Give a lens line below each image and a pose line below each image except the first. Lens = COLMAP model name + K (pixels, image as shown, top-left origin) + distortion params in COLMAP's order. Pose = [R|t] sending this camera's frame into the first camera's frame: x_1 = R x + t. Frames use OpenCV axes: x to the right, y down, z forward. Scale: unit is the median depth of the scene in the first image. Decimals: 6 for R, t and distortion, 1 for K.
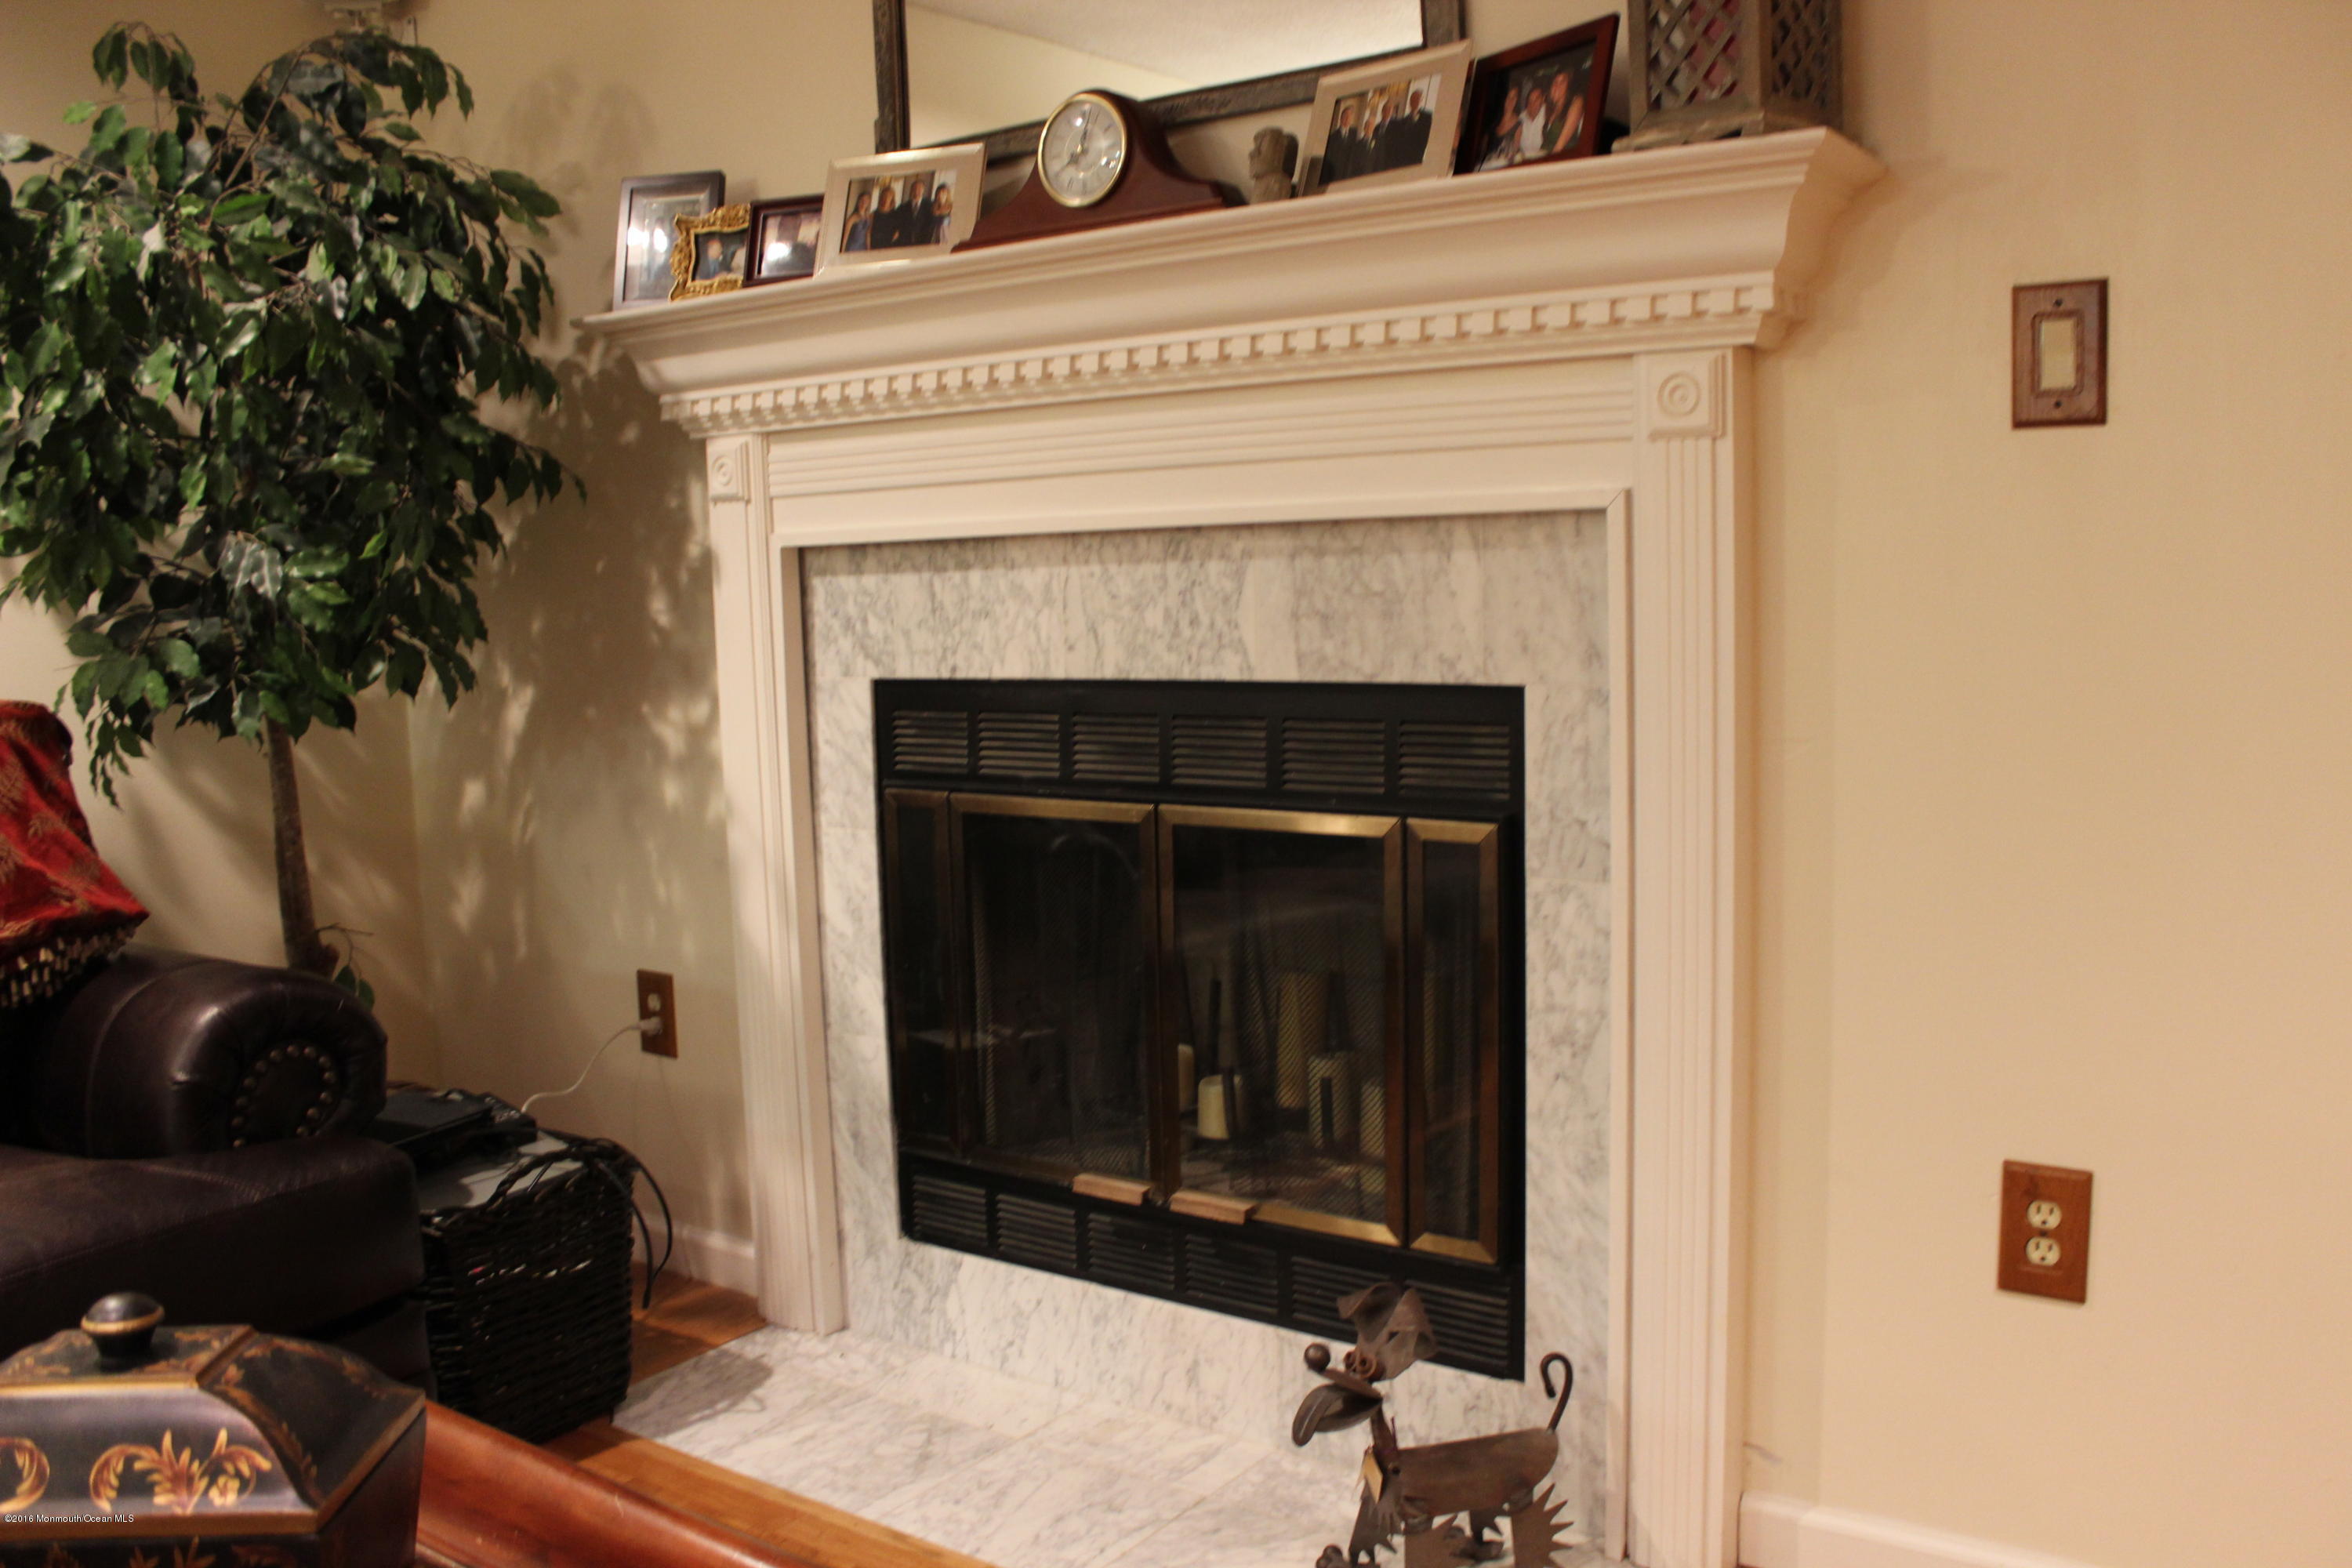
lens RADIAL K [[1951.0, 0, 1183.0], [0, 1951.0, 772.6], [0, 0, 1]] dist [-0.105831, 0.026725]
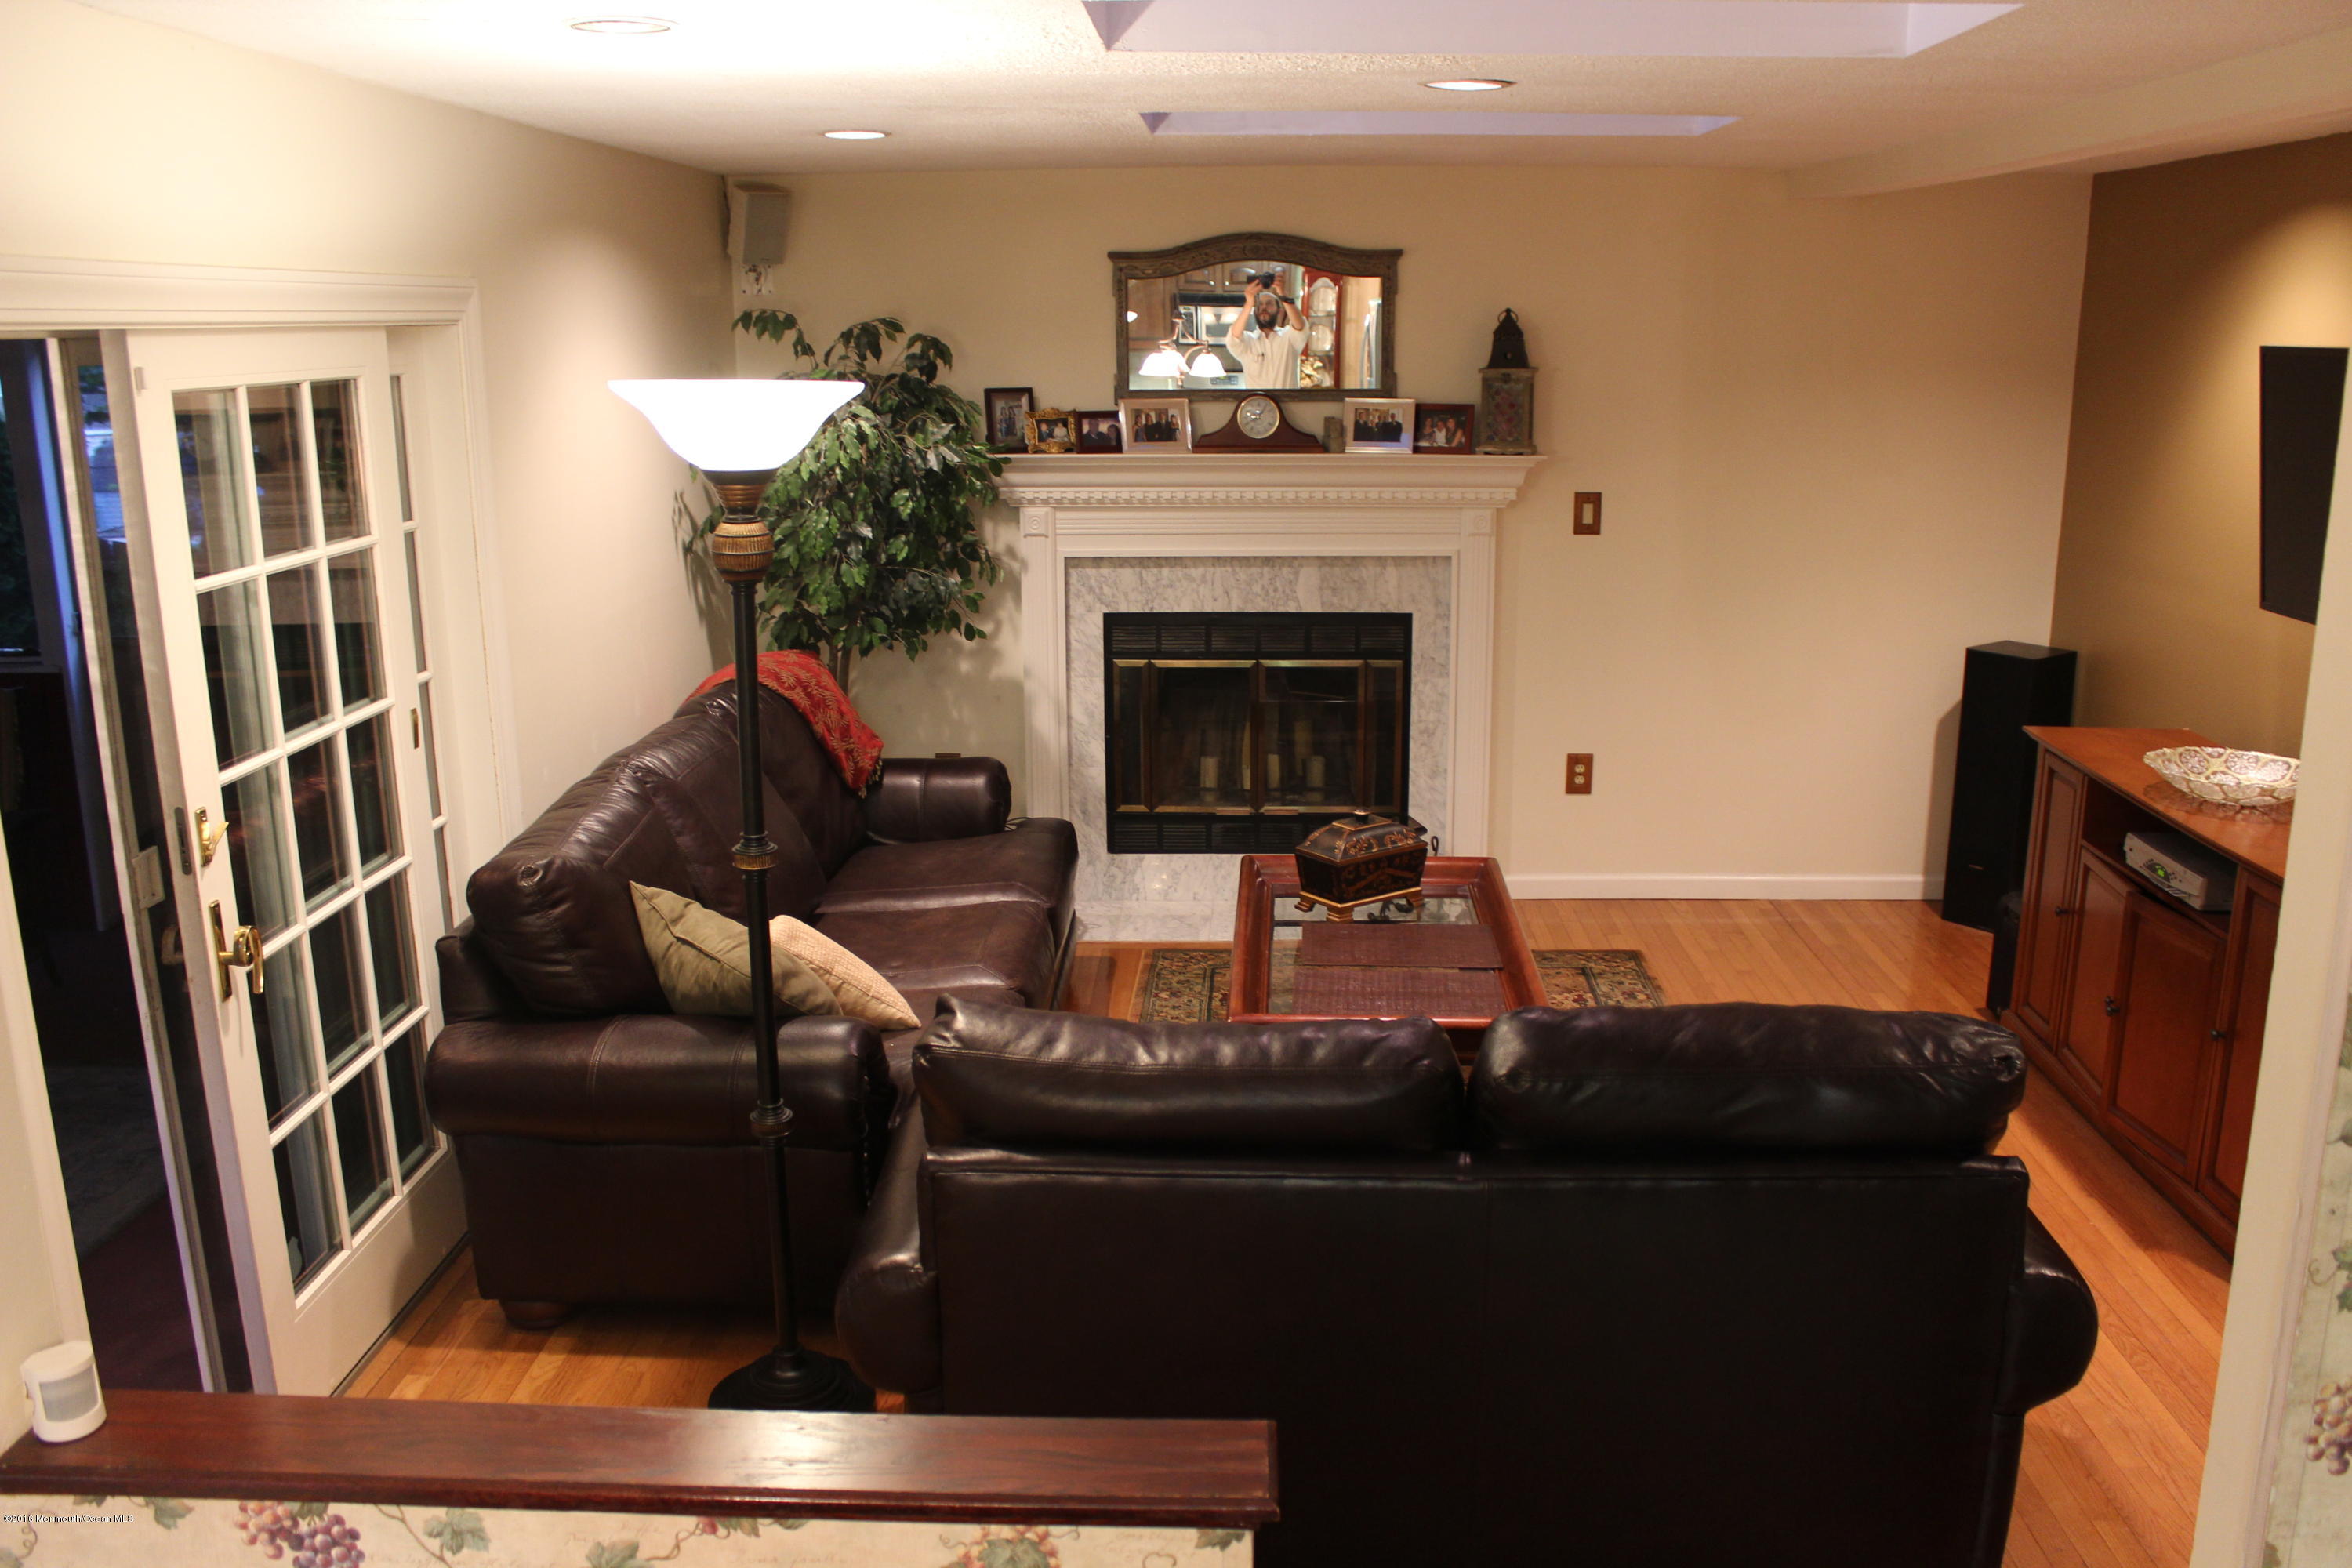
lens RADIAL K [[1951.0, 0, 1171.3], [0, 1951.0, 793.6], [0, 0, 1]] dist [-0.105831, 0.026725]
pose [[0.851400, -0.093281, 0.516155, -1.541373], [0.038740, 0.992555, 0.115475, -0.116661], [-0.523084, -0.078320, 0.848675, -1.221142]]
